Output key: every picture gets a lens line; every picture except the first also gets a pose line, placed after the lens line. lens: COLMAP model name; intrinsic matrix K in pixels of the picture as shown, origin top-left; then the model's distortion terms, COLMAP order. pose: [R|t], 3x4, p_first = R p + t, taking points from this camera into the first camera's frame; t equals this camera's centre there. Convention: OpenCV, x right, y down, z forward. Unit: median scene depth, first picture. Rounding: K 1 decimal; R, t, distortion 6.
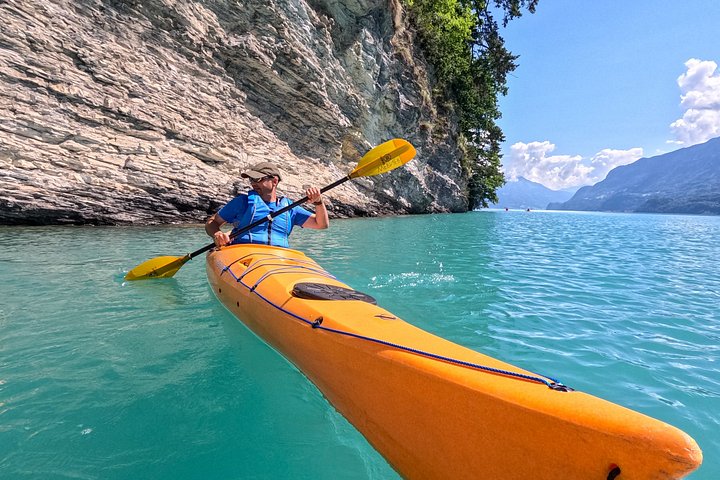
lens RADIAL K [[393.5, 0, 360.0], [0, 393.5, 240.0], [0, 0, 1]] dist [0.002155, 0.002363]
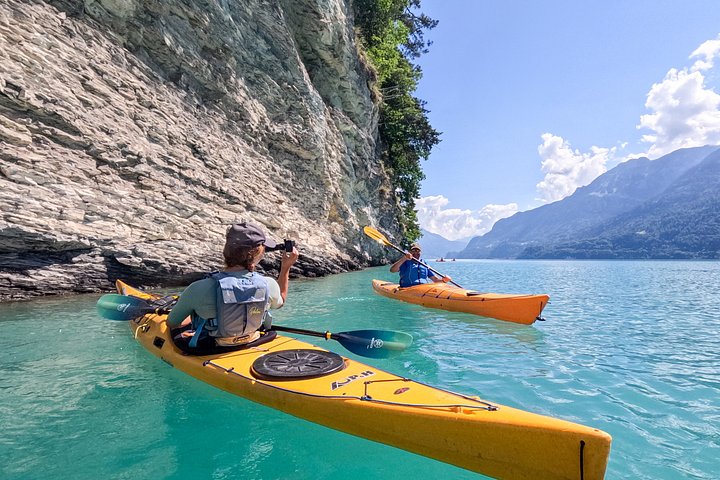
lens RADIAL K [[435.8, 0, 360.2], [0, 435.8, 247.5], [0, 0, 1]] dist [0.000945, 0.000589]
pose [[0.954622, -0.017458, 0.297307, -0.509020], [0.049426, 0.993724, -0.100352, 0.005284], [-0.293689, 0.110493, 0.949494, -0.324515]]
